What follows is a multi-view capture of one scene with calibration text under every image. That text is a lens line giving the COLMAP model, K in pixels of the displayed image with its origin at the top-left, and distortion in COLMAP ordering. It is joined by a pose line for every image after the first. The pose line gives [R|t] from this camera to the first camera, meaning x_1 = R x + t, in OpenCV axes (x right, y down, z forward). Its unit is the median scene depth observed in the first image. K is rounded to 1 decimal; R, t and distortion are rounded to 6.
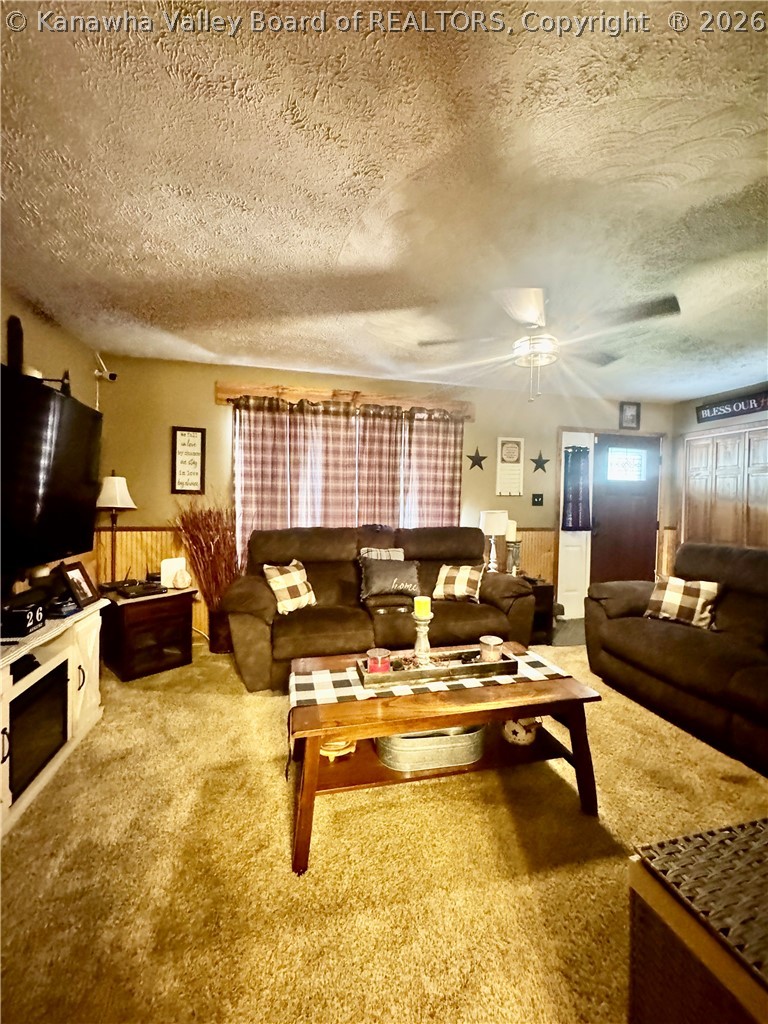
lens RADIAL K [[411.3, 0, 389.8], [0, 411.3, 509.2], [0, 0, 1]] dist [-0.008845, 0.000418]
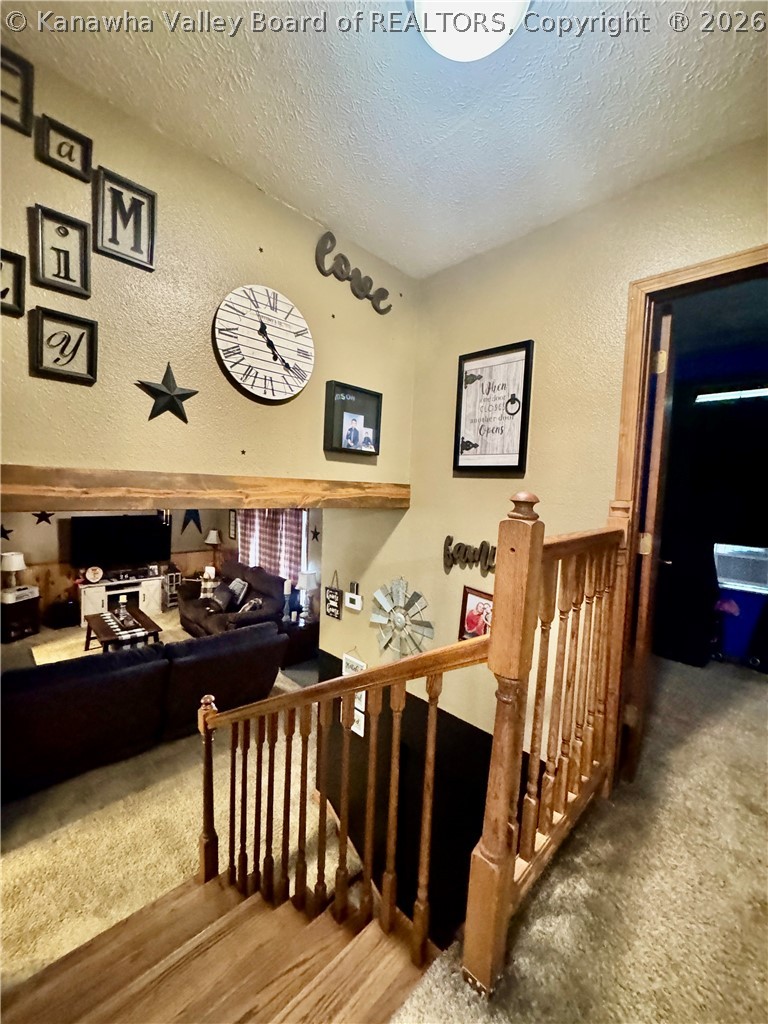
lens RADIAL K [[411.3, 0, 388.7], [0, 411.3, 511.1], [0, 0, 1]] dist [-0.008845, 0.000418]
pose [[0.508981, 0.056125, -0.858946, 1.826046], [-0.049472, 0.998130, 0.035904, -0.308306], [0.859355, 0.024219, 0.510806, 0.565284]]
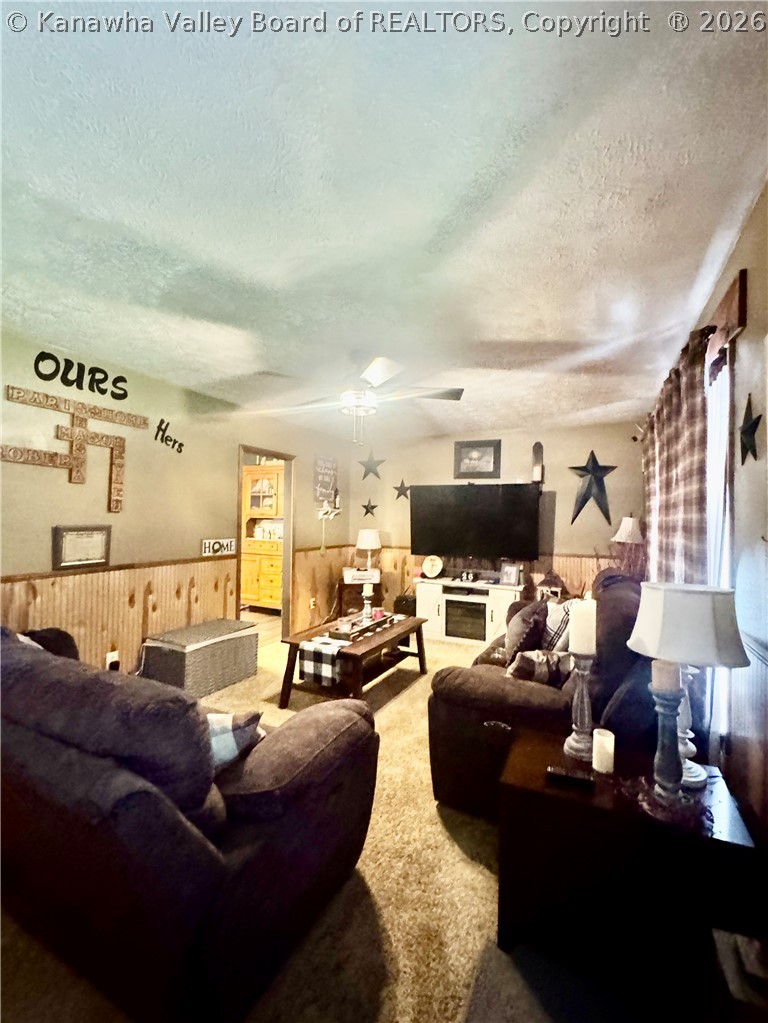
lens RADIAL K [[444.3, 0, 385.0], [0, 444.3, 512.9], [0, 0, 1]] dist [-0.004141, -0.000684]
pose [[-0.651632, -0.028736, -0.757991, 0.773502], [-0.039640, 0.999207, -0.003803, -0.052548], [0.757499, 0.027568, -0.652254, 1.195462]]
